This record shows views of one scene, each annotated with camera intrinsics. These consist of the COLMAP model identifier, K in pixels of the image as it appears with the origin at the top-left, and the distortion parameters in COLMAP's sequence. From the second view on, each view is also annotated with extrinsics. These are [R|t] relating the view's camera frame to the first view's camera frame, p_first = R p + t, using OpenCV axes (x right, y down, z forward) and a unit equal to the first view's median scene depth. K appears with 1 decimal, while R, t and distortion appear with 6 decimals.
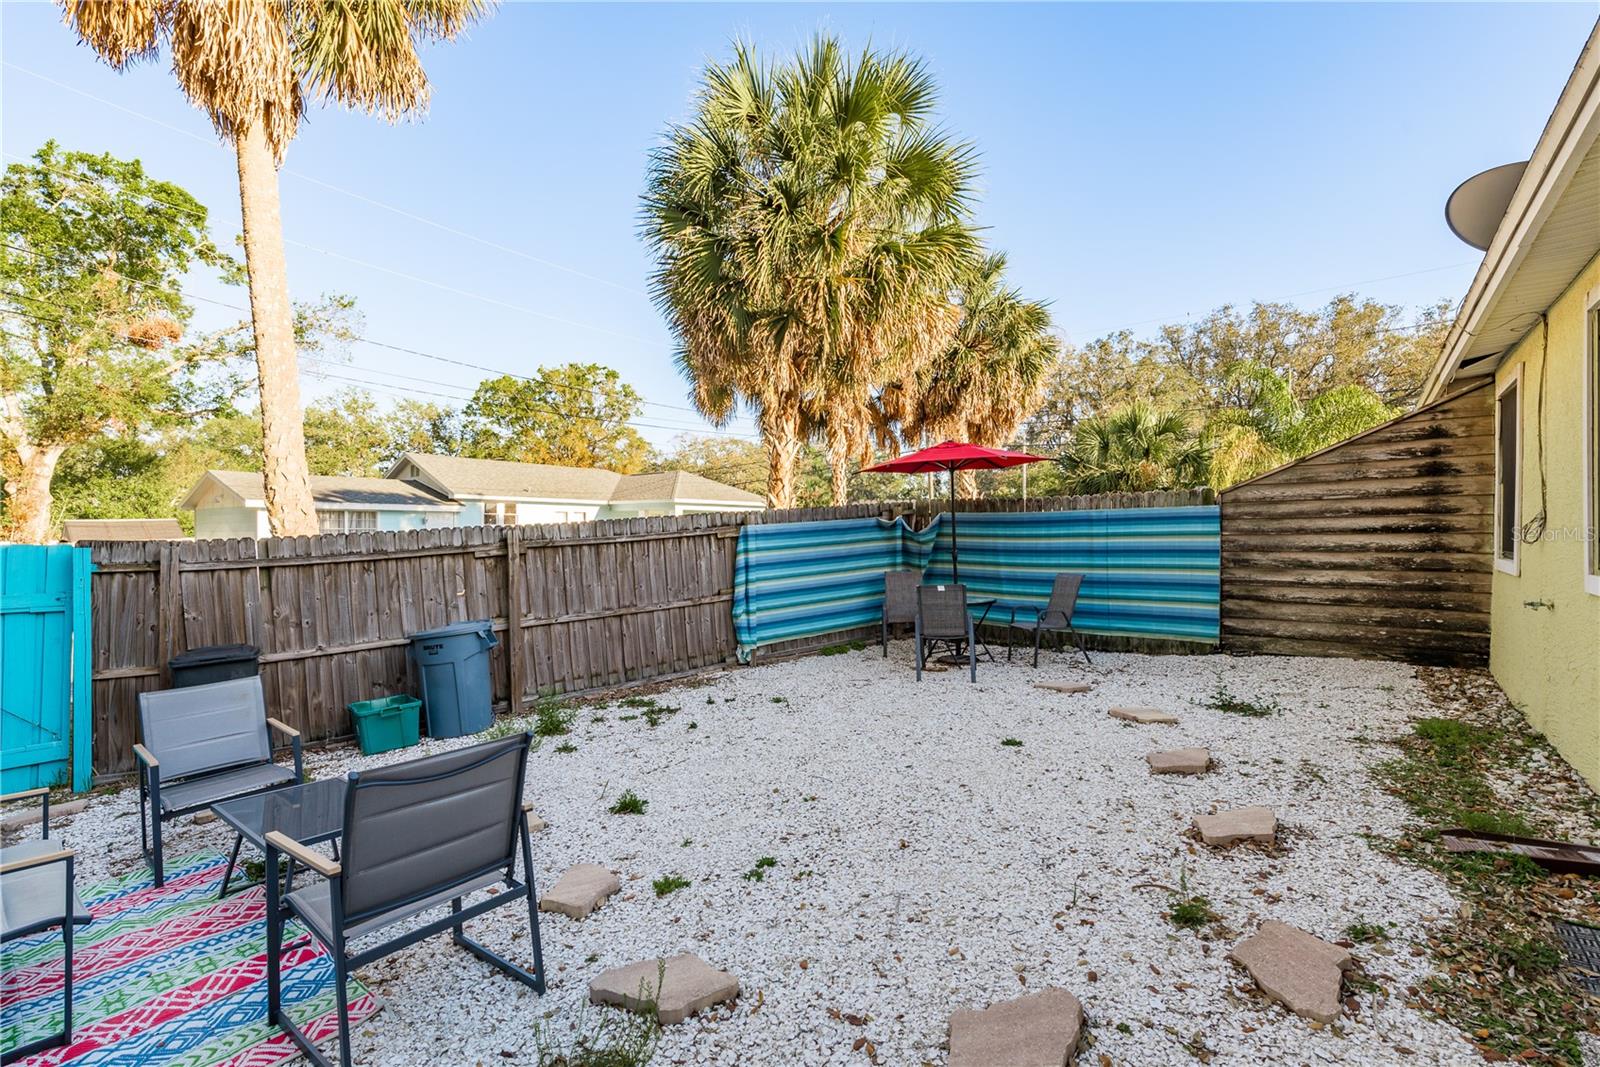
lens RADIAL K [[718.9, 0, 796.2], [0, 718.9, 531.2], [0, 0, 1]] dist [-0.001016, -0.000200]
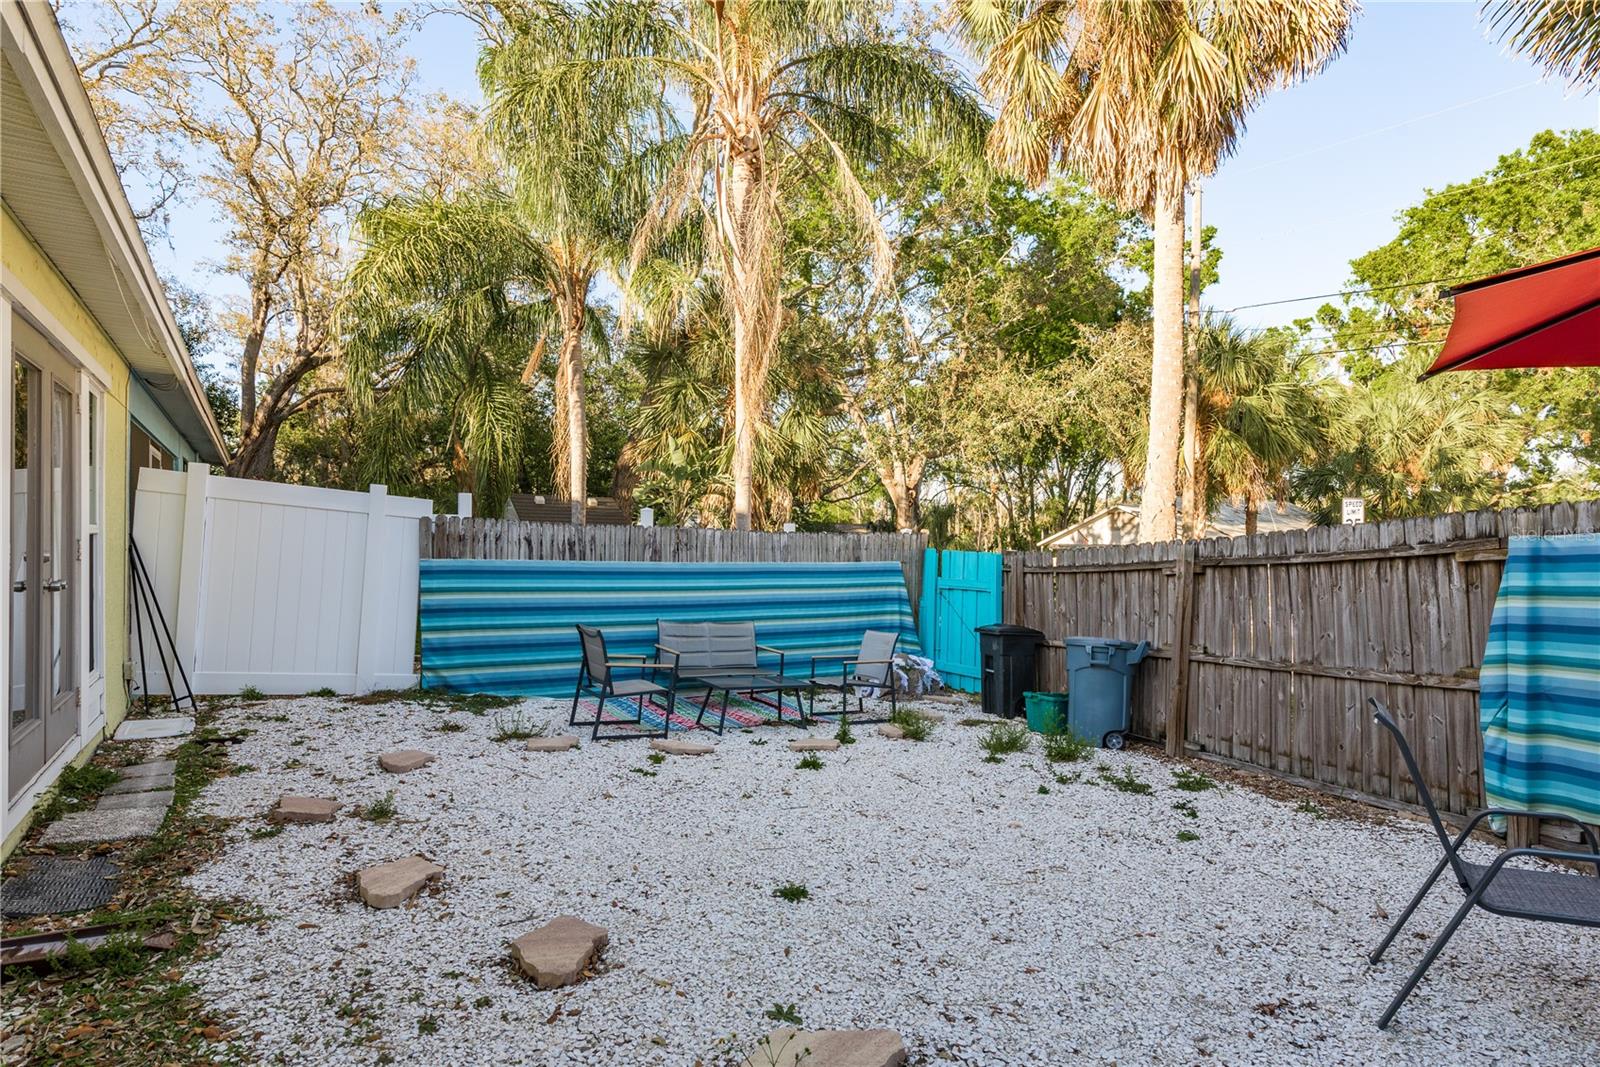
lens RADIAL K [[850.0, 0, 796.8], [0, 850.0, 532.3], [0, 0, 1]] dist [0.003394, 0.000164]
pose [[-0.342464, -0.011071, -0.939466, 1.238412], [-0.002593, 0.999938, -0.010838, -0.007436], [0.939527, -0.001276, -0.342472, 1.569633]]
